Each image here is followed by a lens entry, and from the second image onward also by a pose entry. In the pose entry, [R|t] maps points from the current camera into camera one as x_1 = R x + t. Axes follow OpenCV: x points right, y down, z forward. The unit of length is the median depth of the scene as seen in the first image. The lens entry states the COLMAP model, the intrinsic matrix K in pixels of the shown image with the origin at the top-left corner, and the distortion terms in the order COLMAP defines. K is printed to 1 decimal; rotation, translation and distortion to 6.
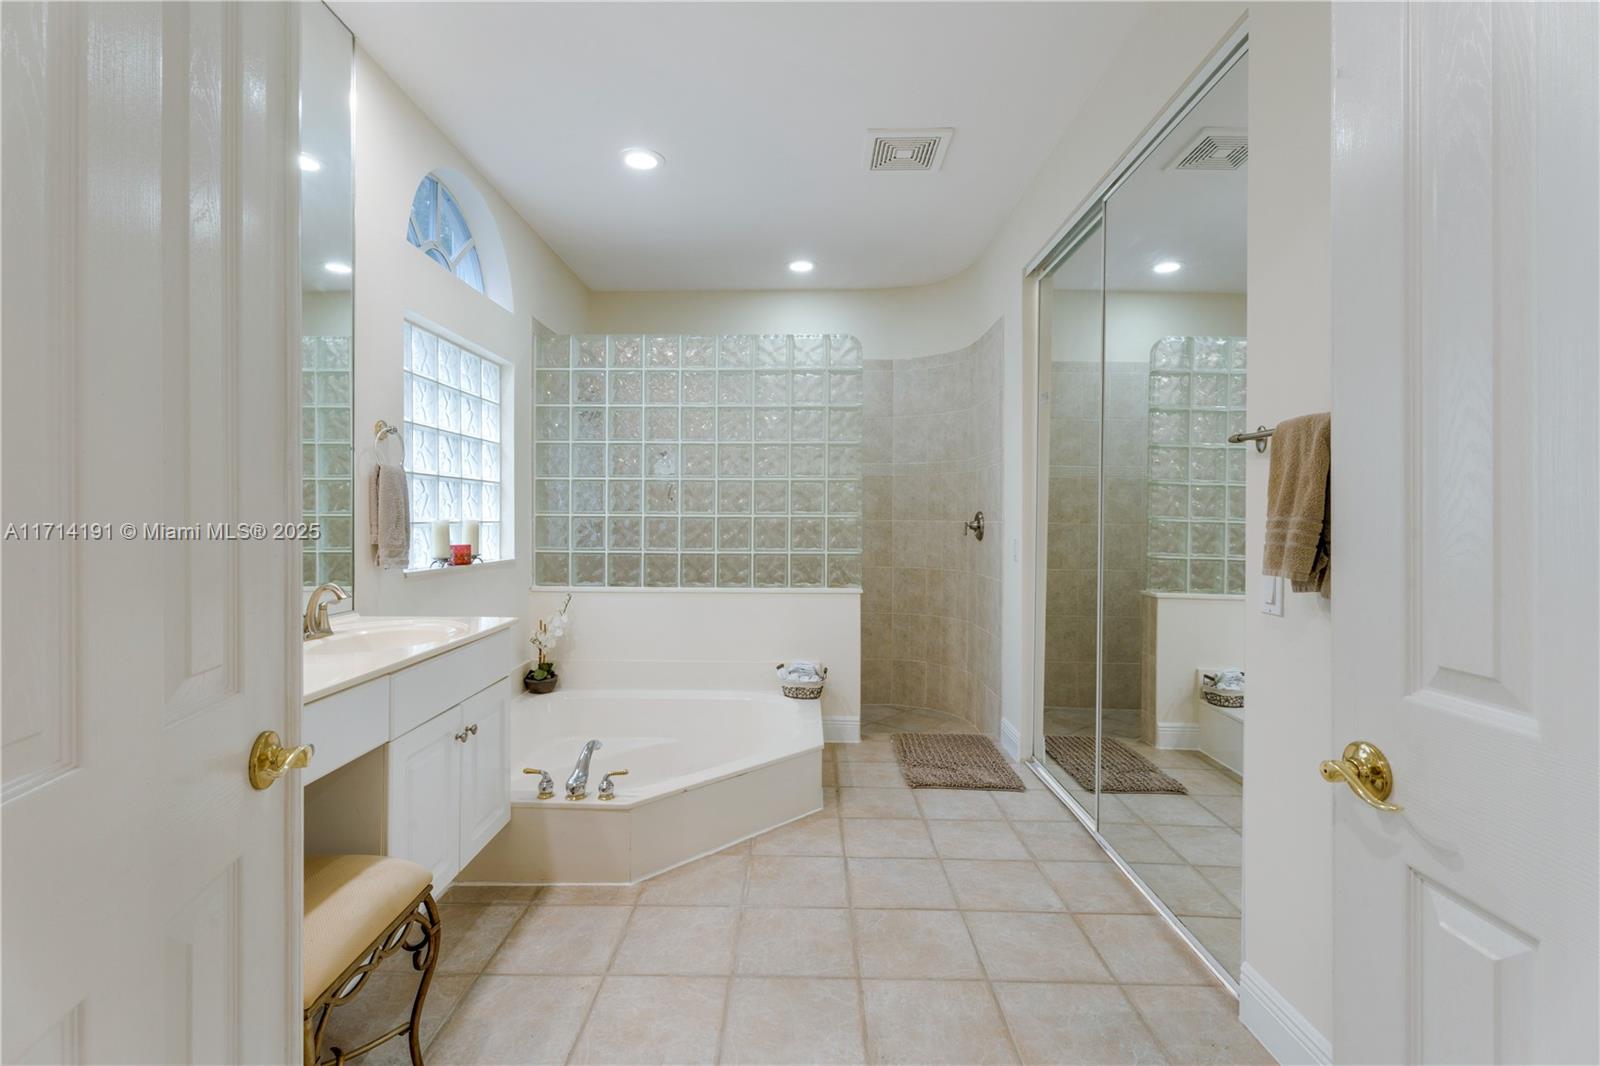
lens RADIAL K [[708.3, 0, 795.1], [0, 708.3, 528.6], [0, 0, 1]] dist [0.003206, -0.004768]
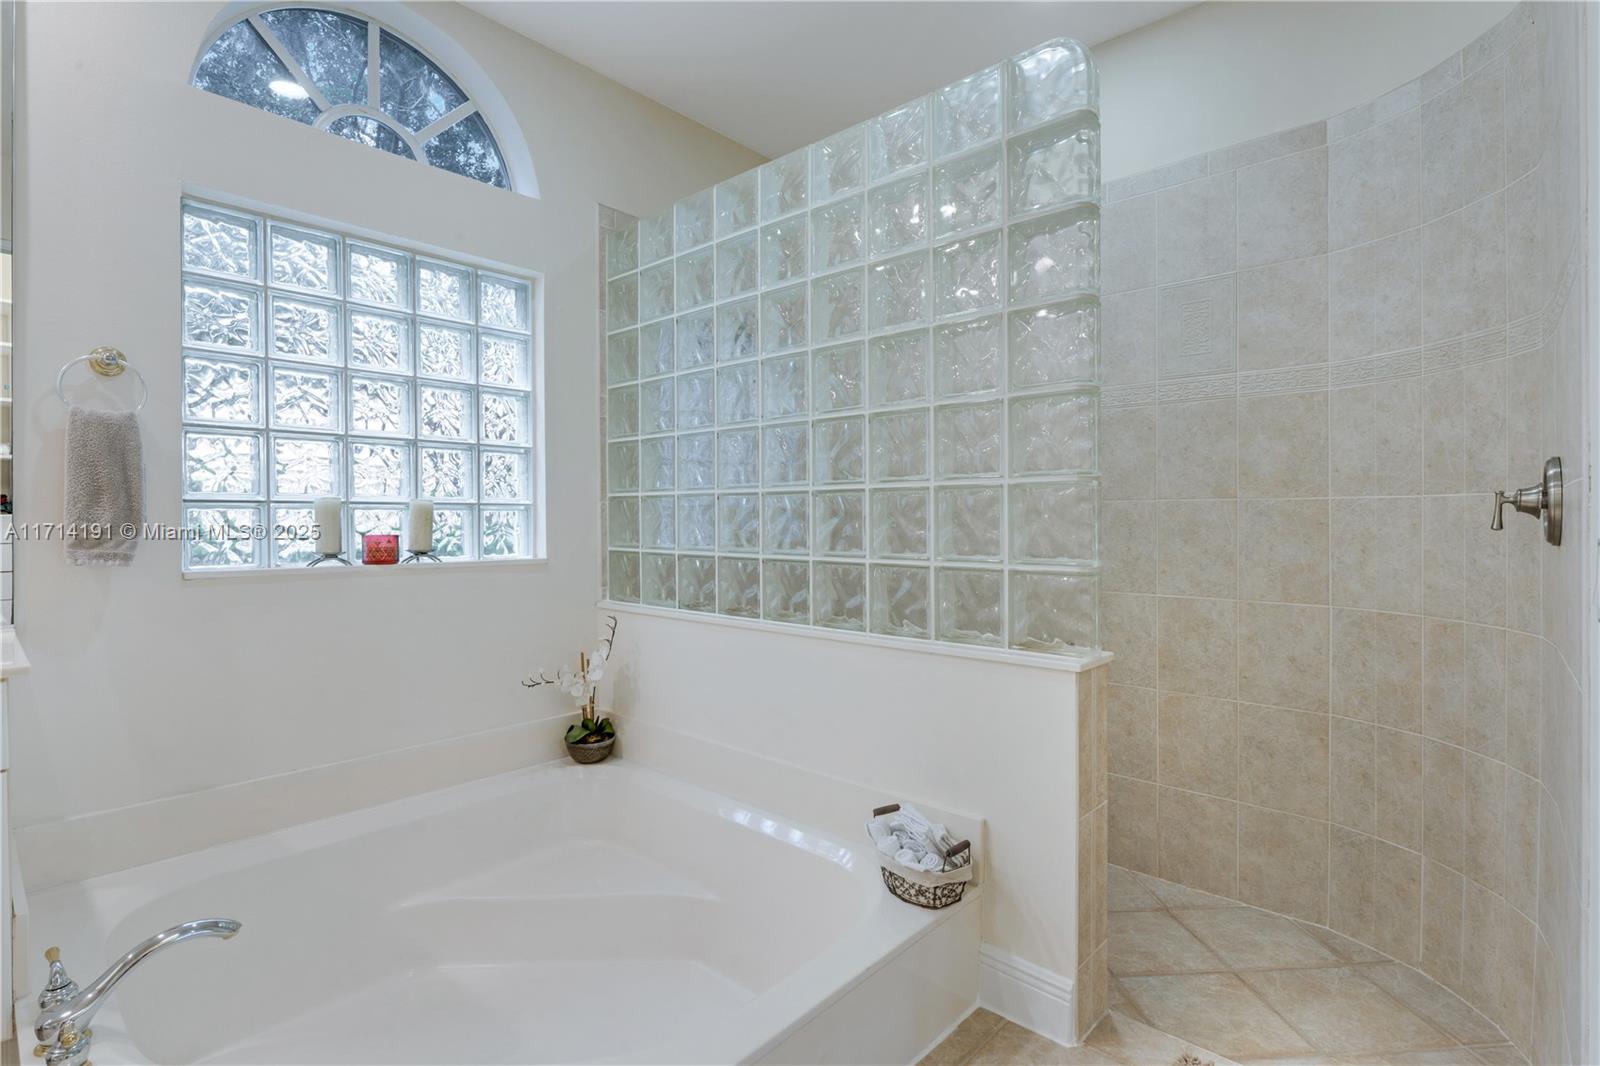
lens RADIAL K [[755.8, 0, 802.8], [0, 755.8, 527.6], [0, 0, 1]] dist [-0.016854, 0.000504]
pose [[0.743697, 0.000161, -0.668517, 0.233087], [-0.005070, 0.999973, -0.005399, 0.012187], [0.668497, 0.007405, 0.743678, 0.523587]]
